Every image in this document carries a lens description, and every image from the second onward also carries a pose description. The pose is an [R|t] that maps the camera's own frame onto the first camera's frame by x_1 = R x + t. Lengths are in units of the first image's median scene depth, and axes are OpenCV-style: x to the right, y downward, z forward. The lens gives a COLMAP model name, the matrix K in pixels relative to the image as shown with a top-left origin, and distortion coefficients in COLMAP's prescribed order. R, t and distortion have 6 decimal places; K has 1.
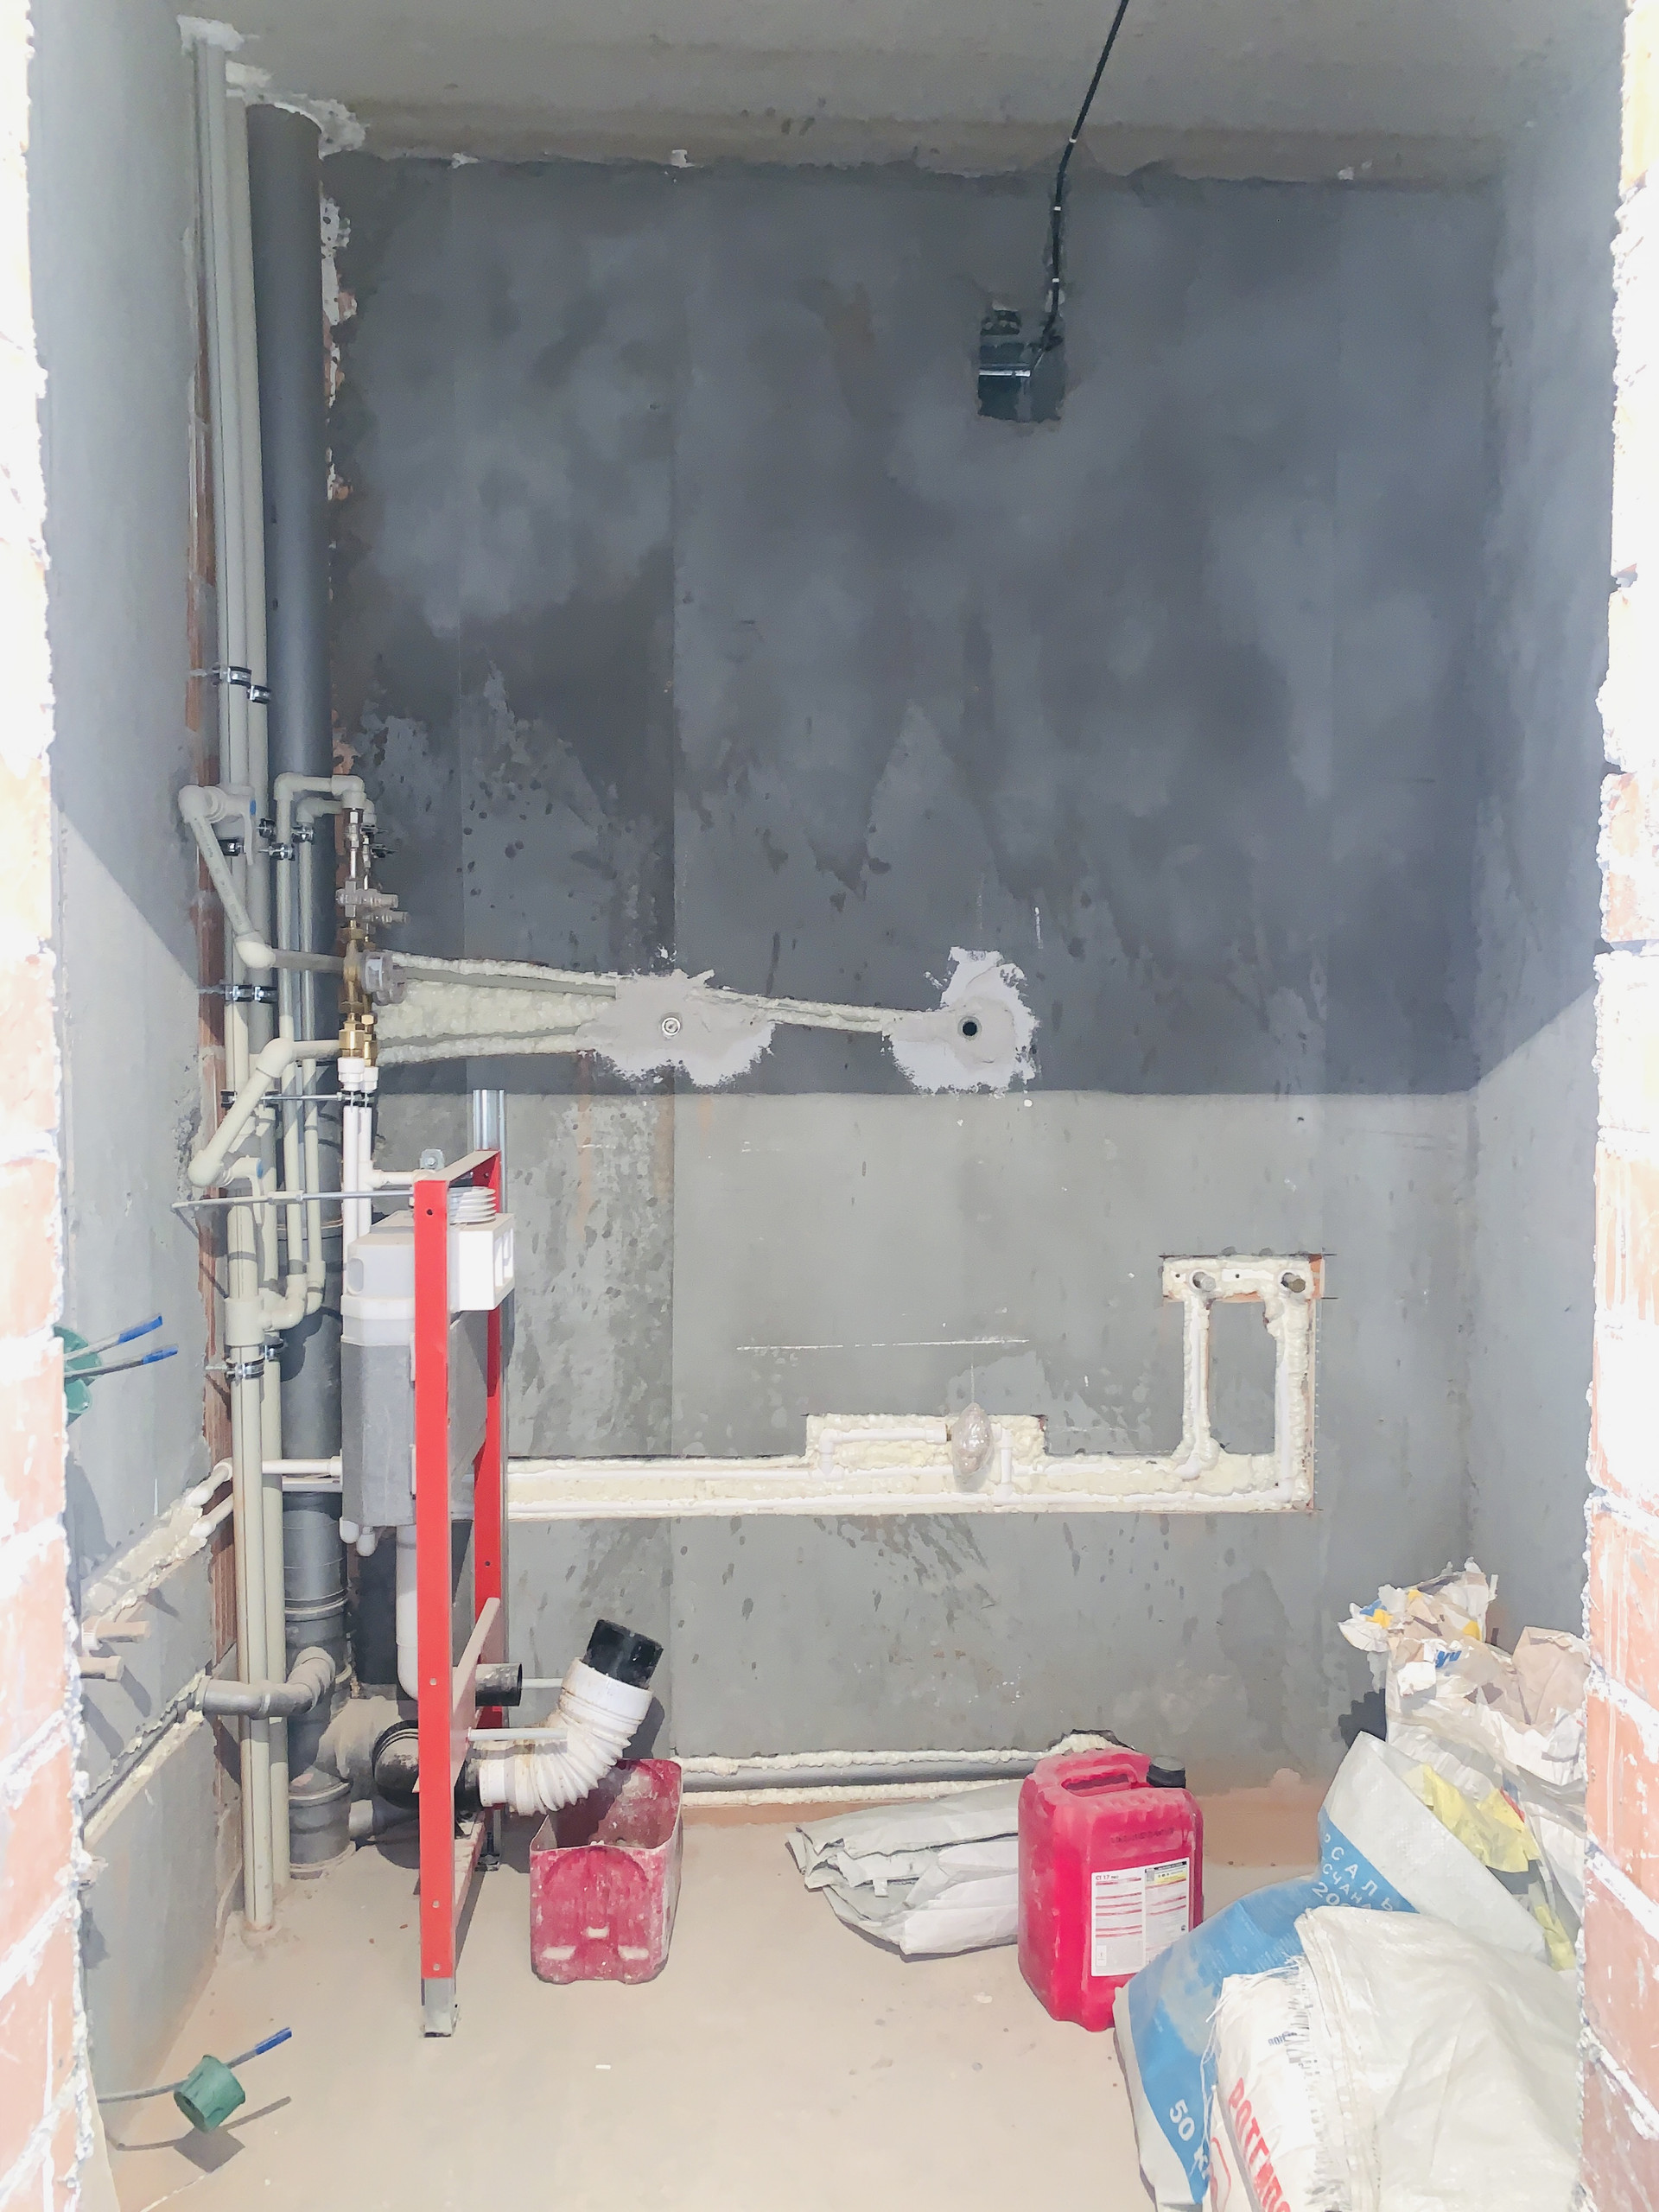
lens RADIAL K [[1669.5, 0, 830.4], [0, 1669.5, 1105.5], [0, 0, 1]] dist [0.035325, -0.047453]
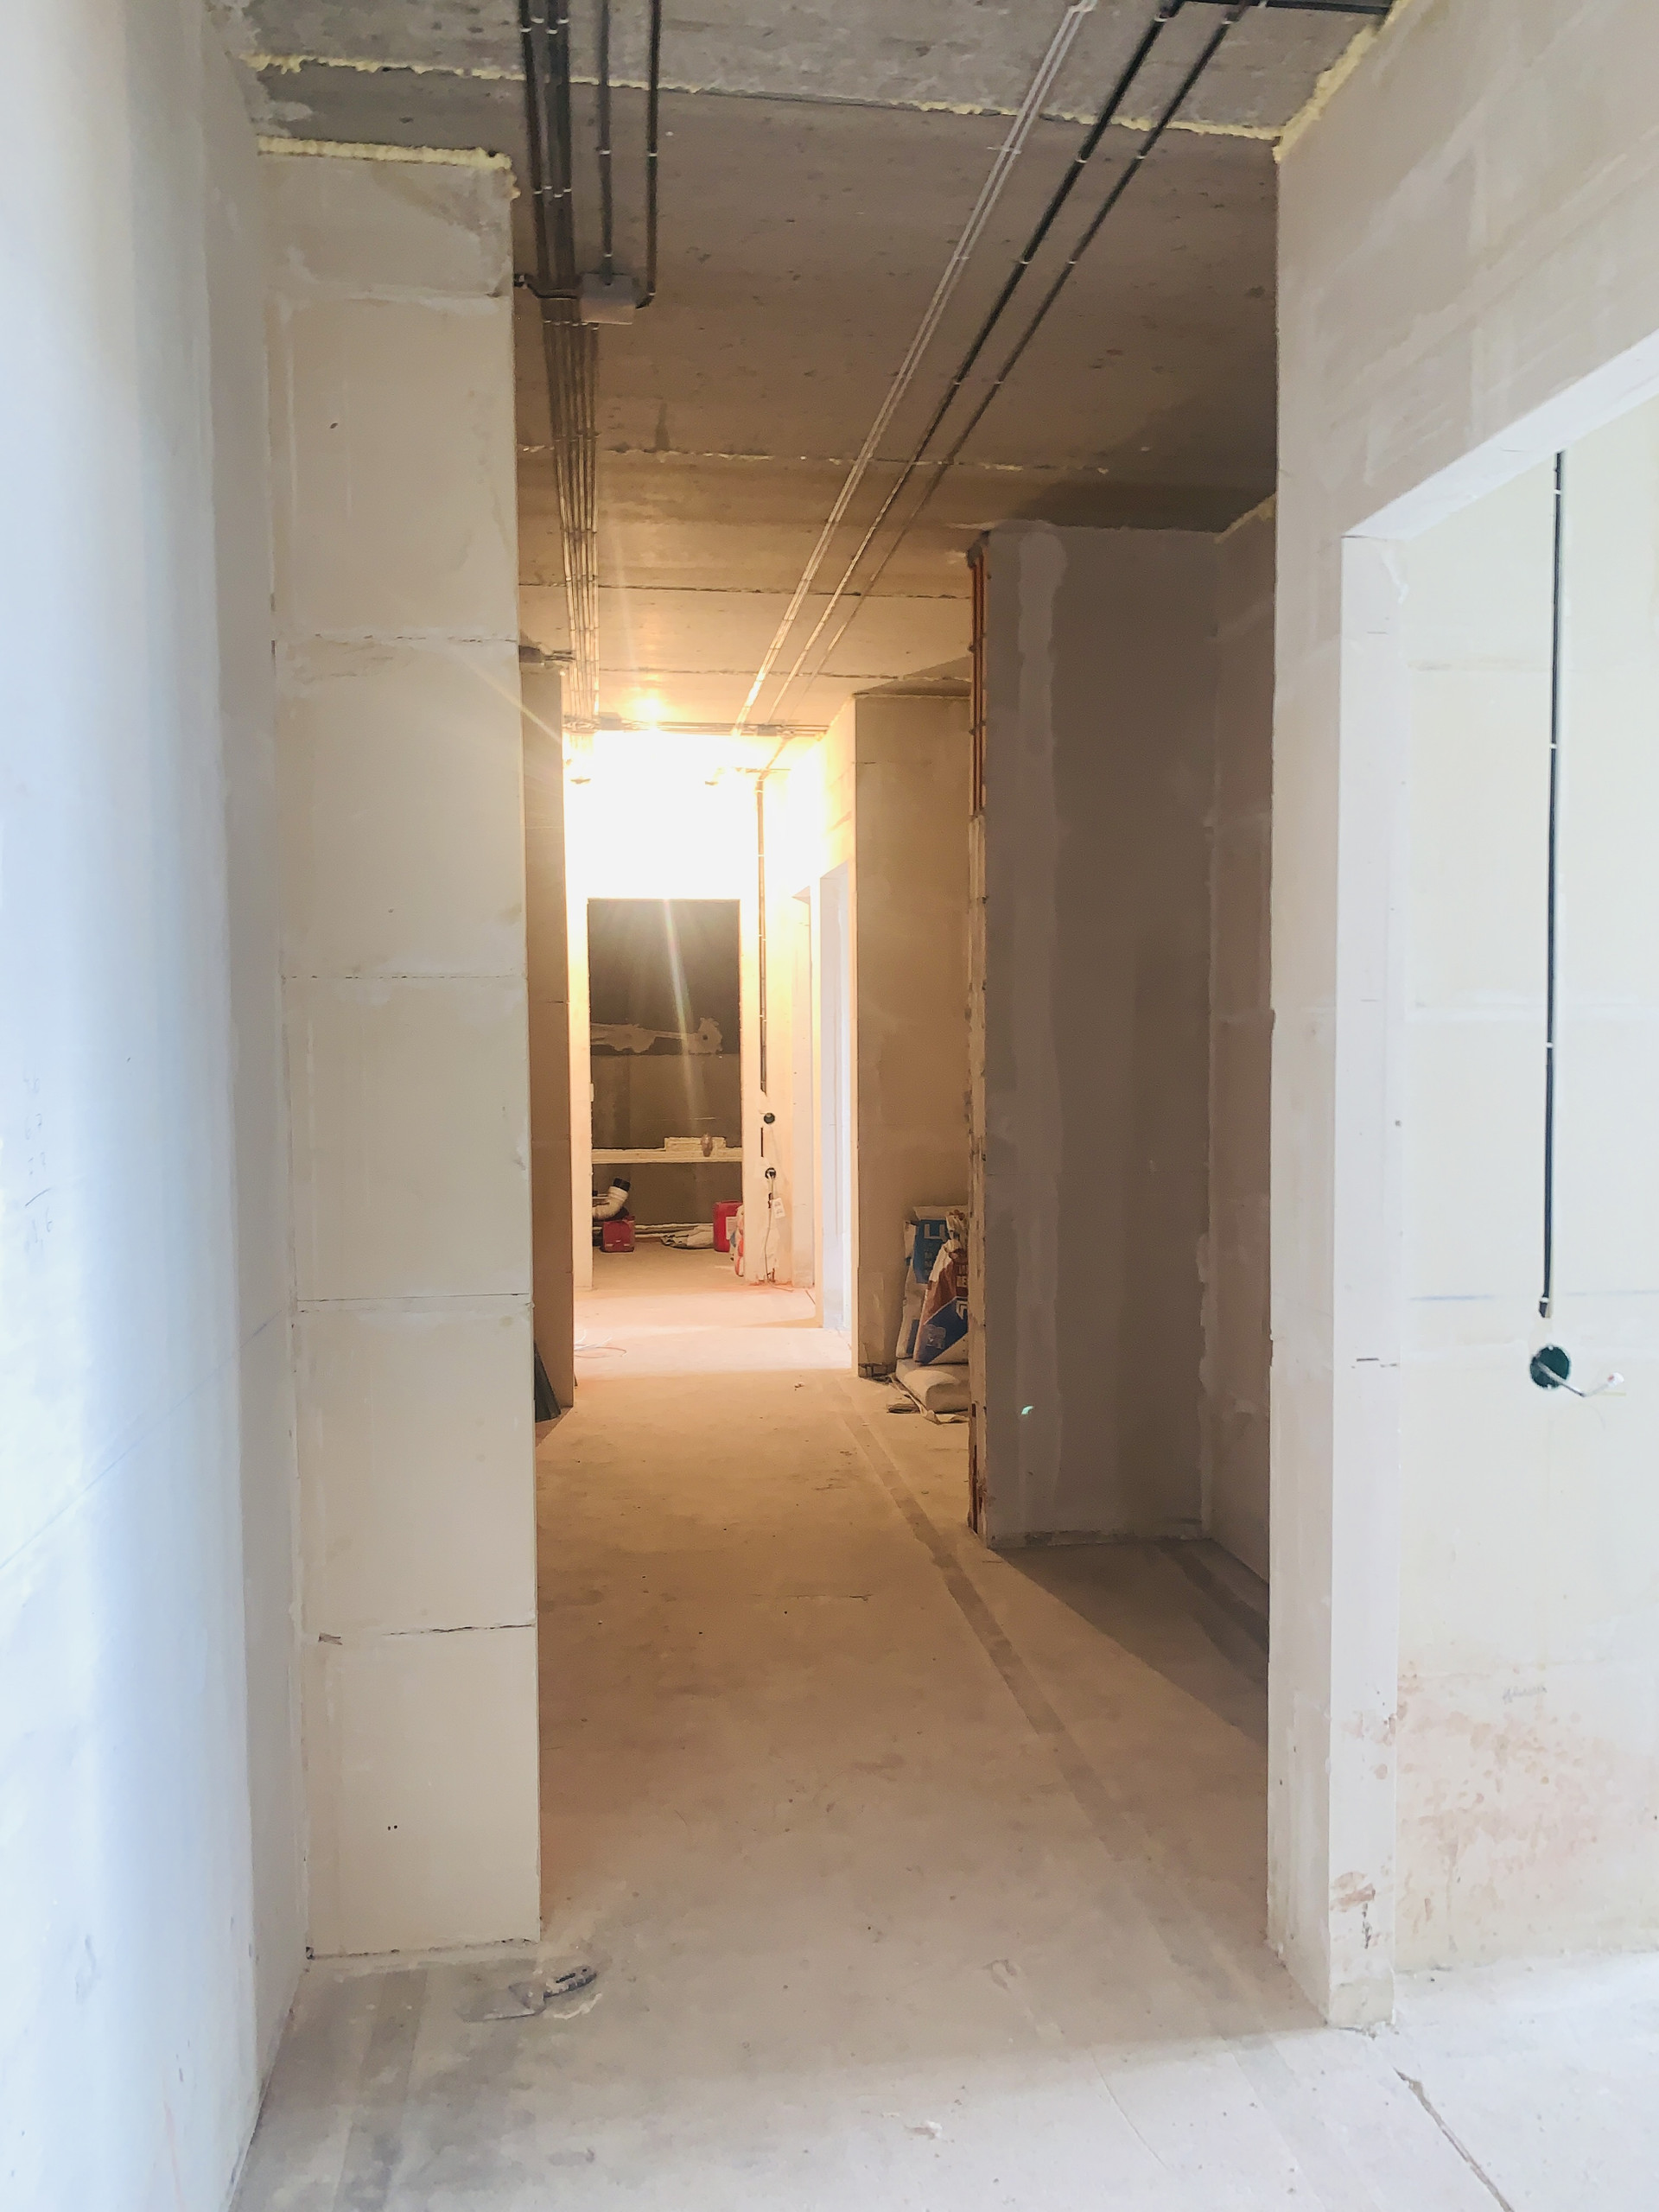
lens RADIAL K [[1669.5, 0, 841.4], [0, 1669.5, 1107.2], [0, 0, 1]] dist [0.035325, -0.047453]
pose [[0.996047, -0.012669, 0.087923, 0.054906], [0.013549, 0.999864, -0.009413, 0.157988], [-0.087792, 0.010567, 0.996083, -2.920231]]
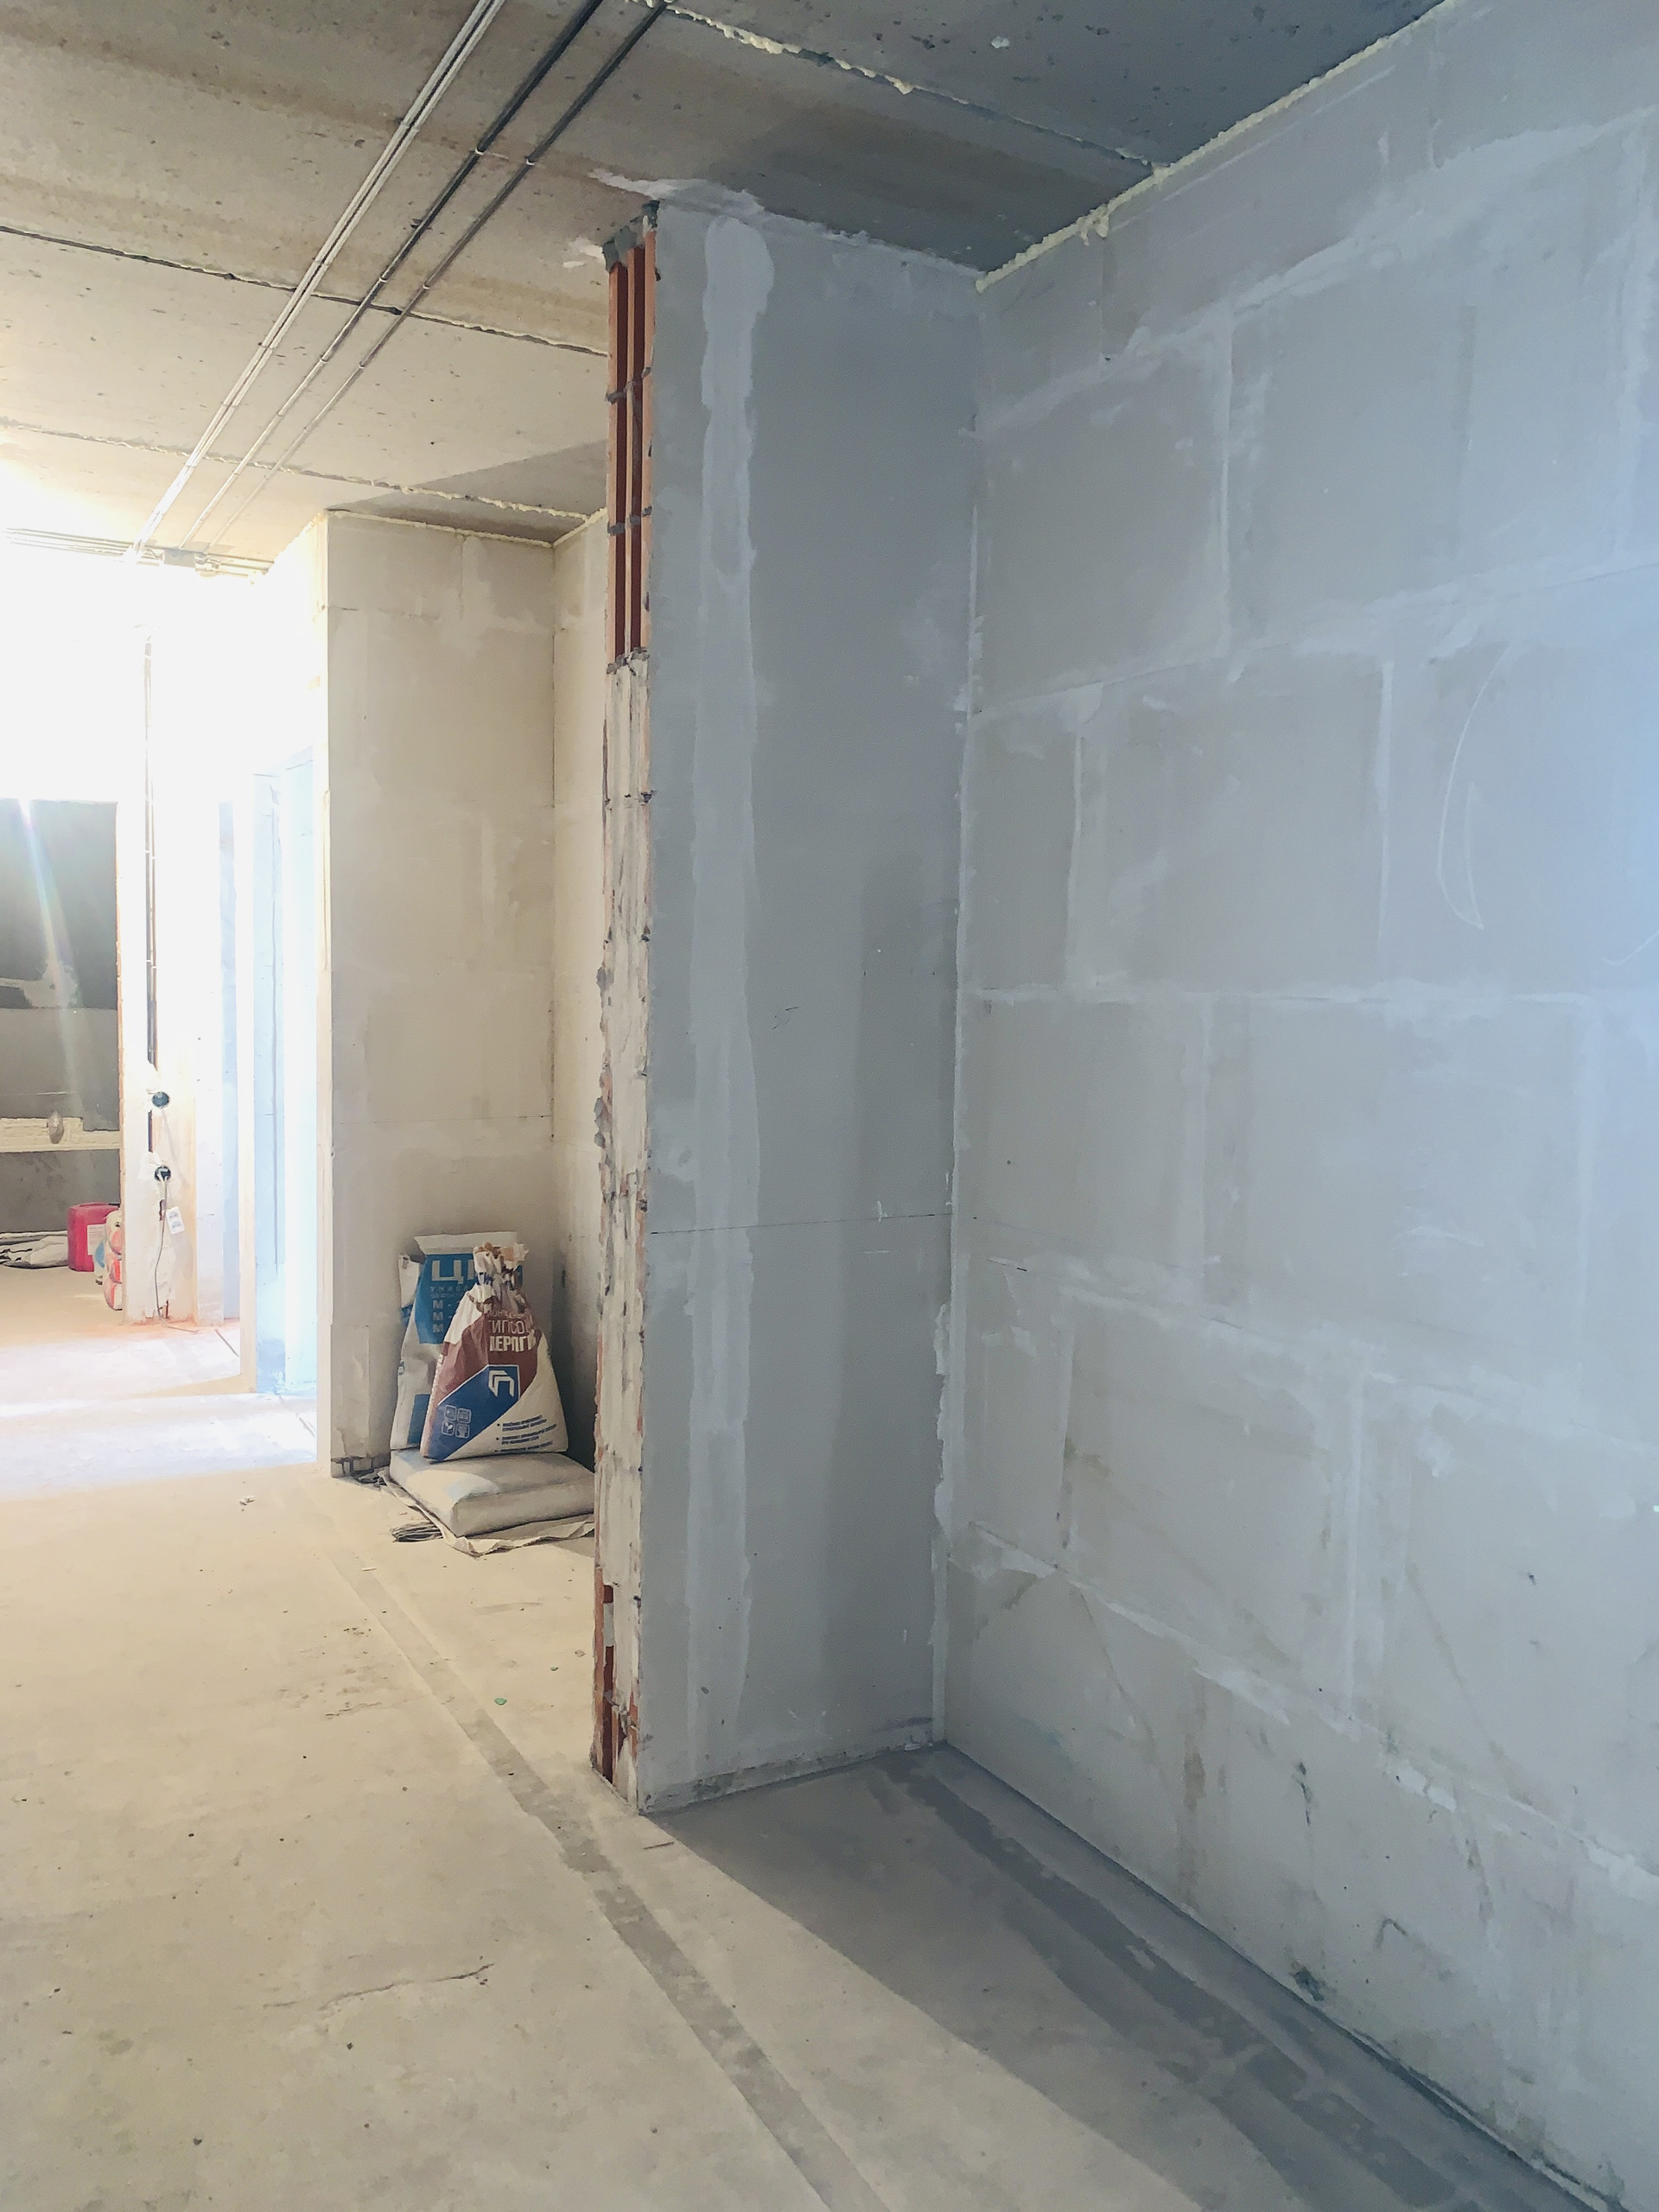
lens RADIAL K [[1669.5, 0, 821.4], [0, 1669.5, 1086.0], [0, 0, 1]] dist [0.035325, -0.047453]
pose [[0.895427, -0.014550, 0.444970, -0.023576], [0.010285, 0.999875, 0.011998, 0.108301], [-0.445089, -0.006167, 0.895465, -2.274890]]
